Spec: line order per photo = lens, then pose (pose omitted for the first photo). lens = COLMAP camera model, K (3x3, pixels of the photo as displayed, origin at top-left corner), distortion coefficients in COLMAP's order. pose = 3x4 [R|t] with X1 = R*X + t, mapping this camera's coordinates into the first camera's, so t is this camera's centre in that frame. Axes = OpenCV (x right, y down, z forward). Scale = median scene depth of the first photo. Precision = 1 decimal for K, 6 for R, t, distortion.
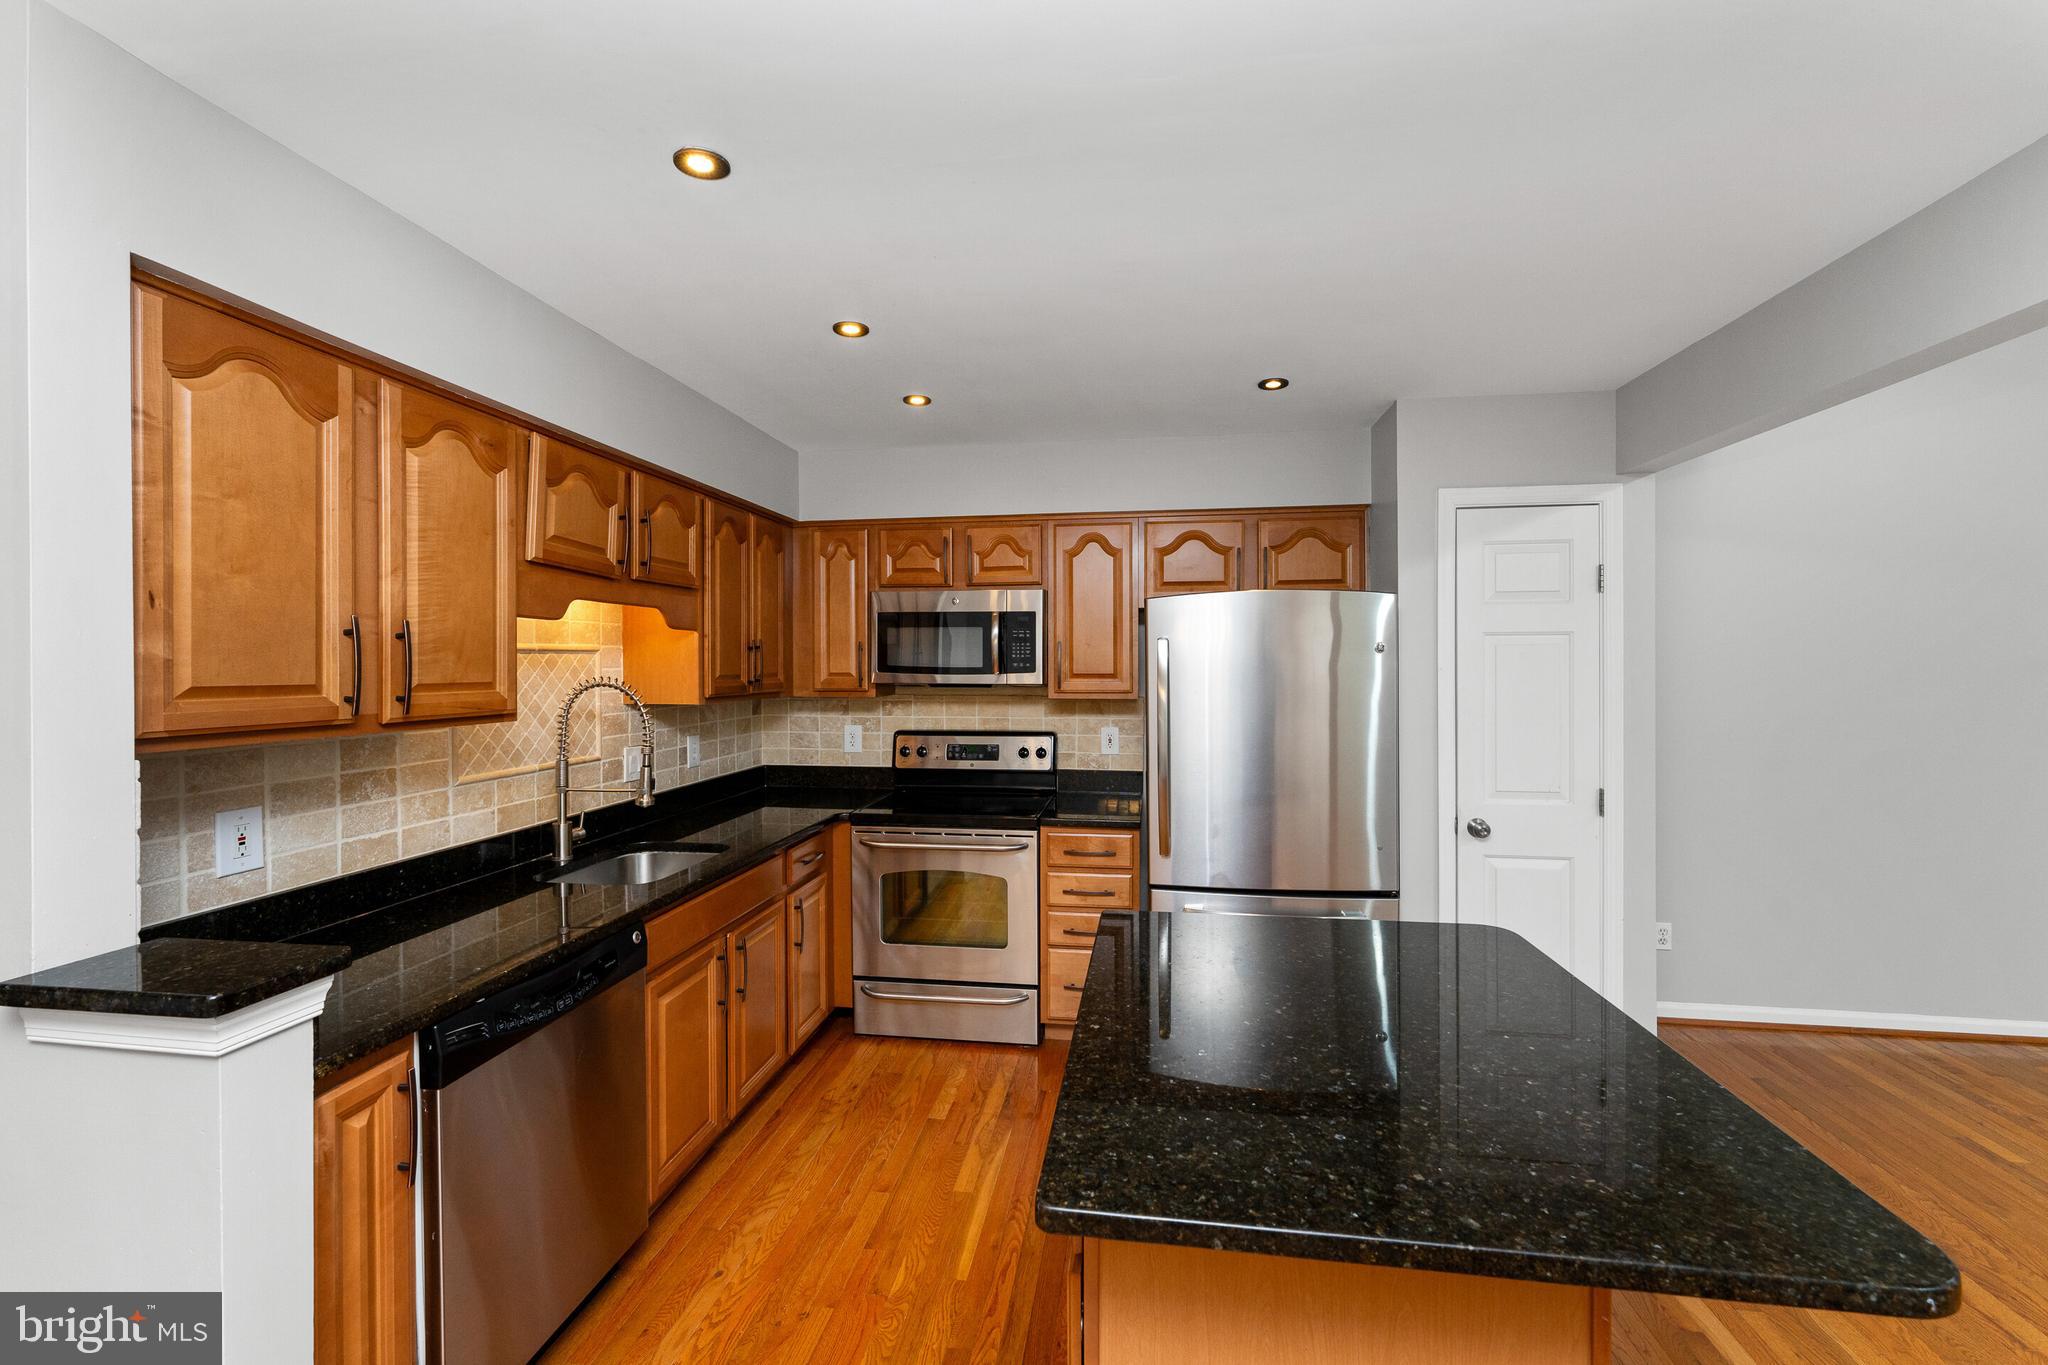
lens RADIAL K [[830.1, 0, 1029.3], [0, 830.1, 677.7], [0, 0, 1]] dist [-0.001914, -0.000061]
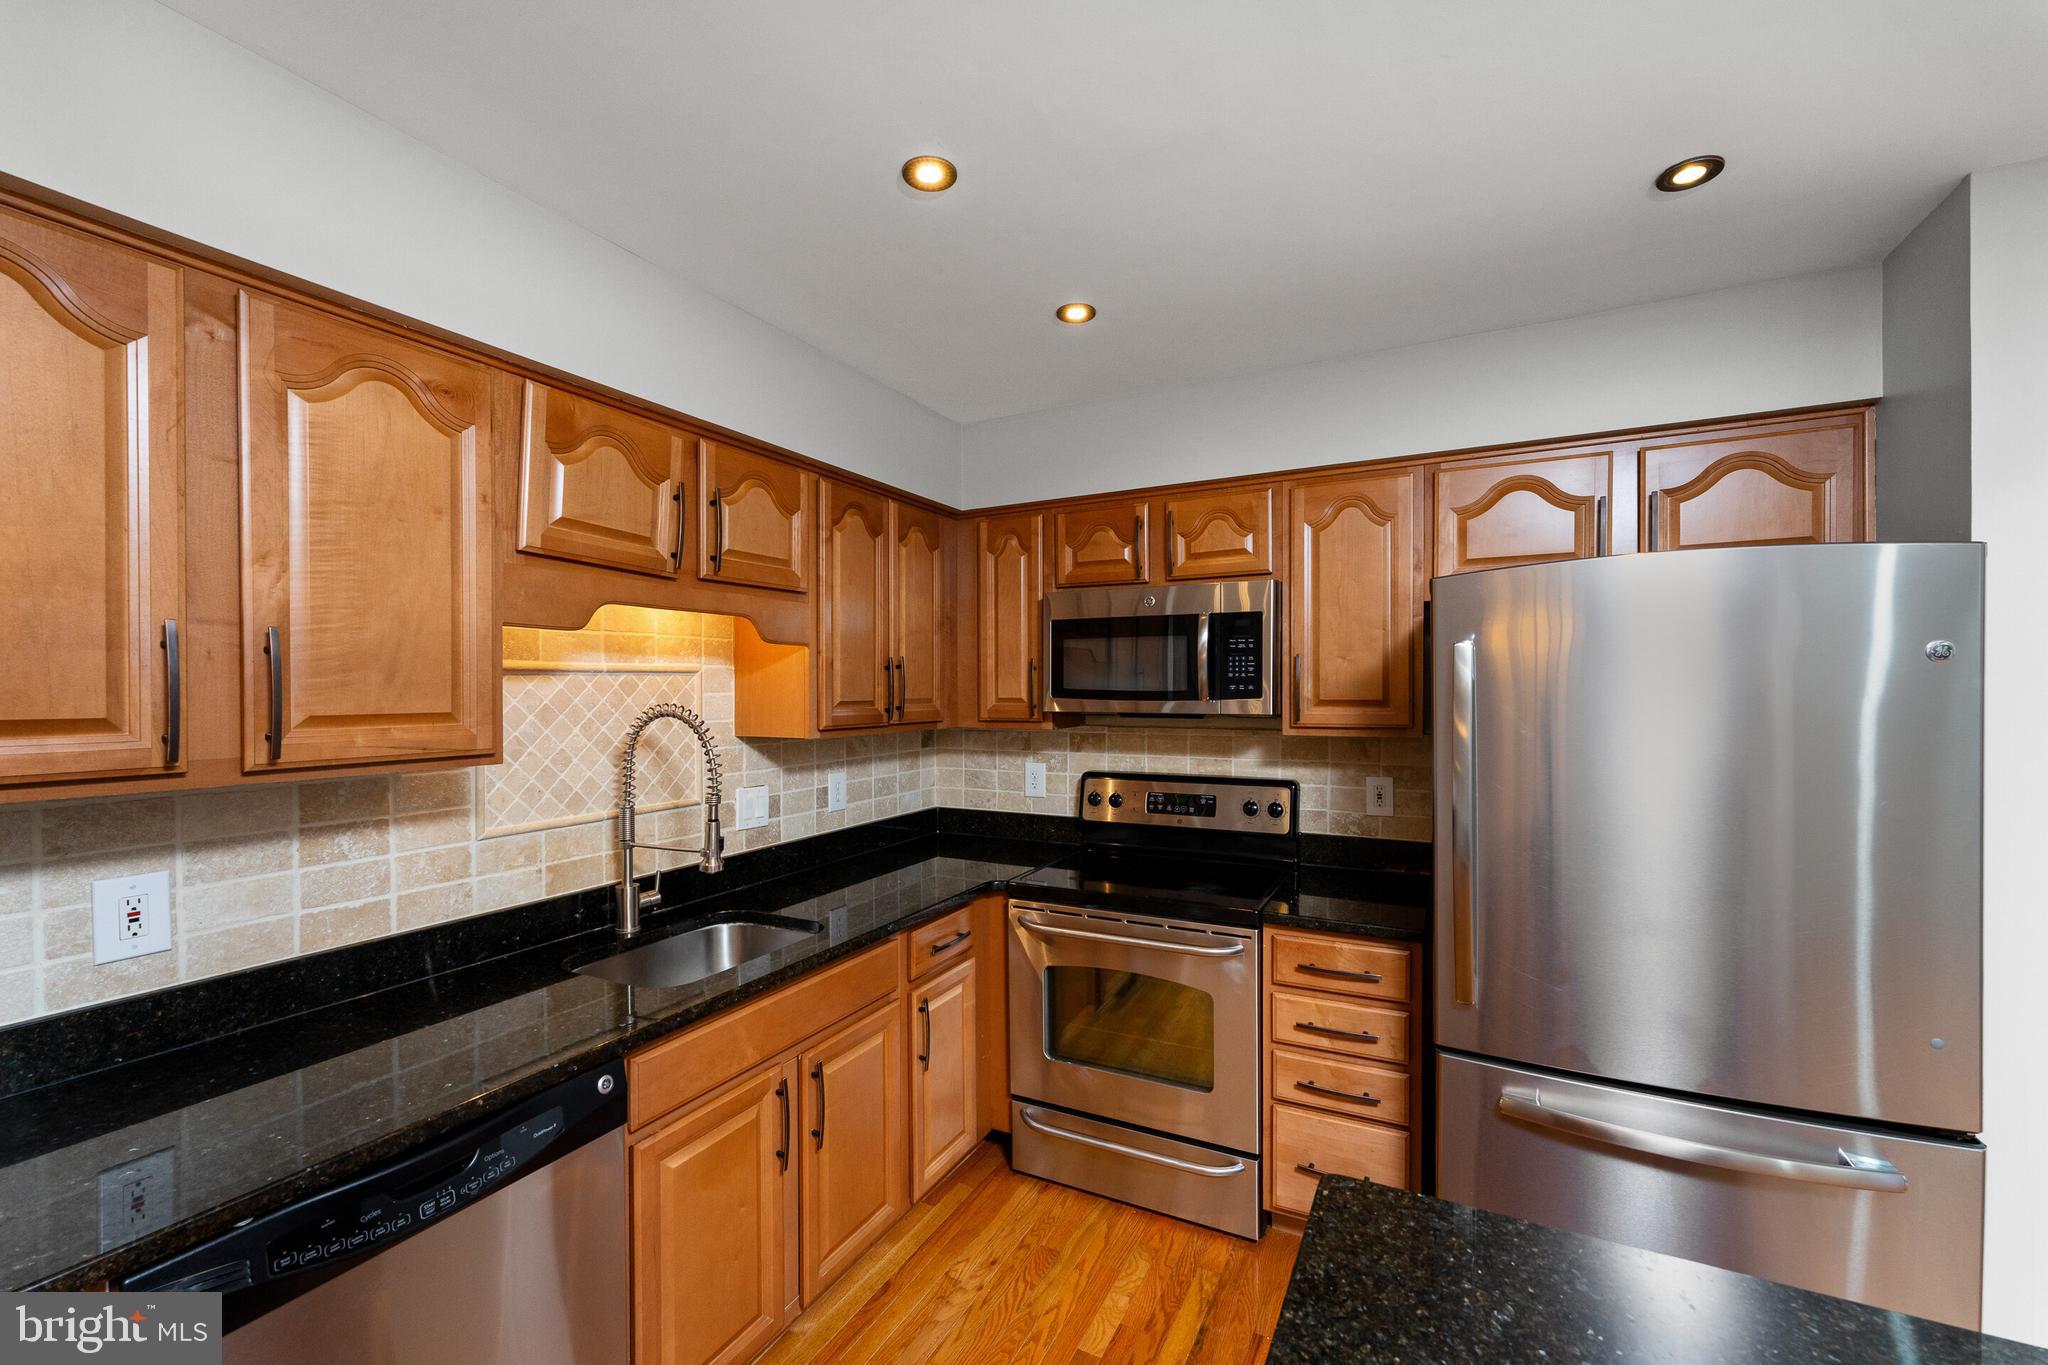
lens RADIAL K [[831.3, 0, 1024.1], [0, 831.3, 705.0], [0, 0, 1]] dist [-0.001185, -0.000106]
pose [[0.945600, 0.003357, -0.325315, 0.053988], [-0.001992, 0.999988, 0.004527, -0.003920], [0.325326, -0.003632, 0.945595, 0.315873]]
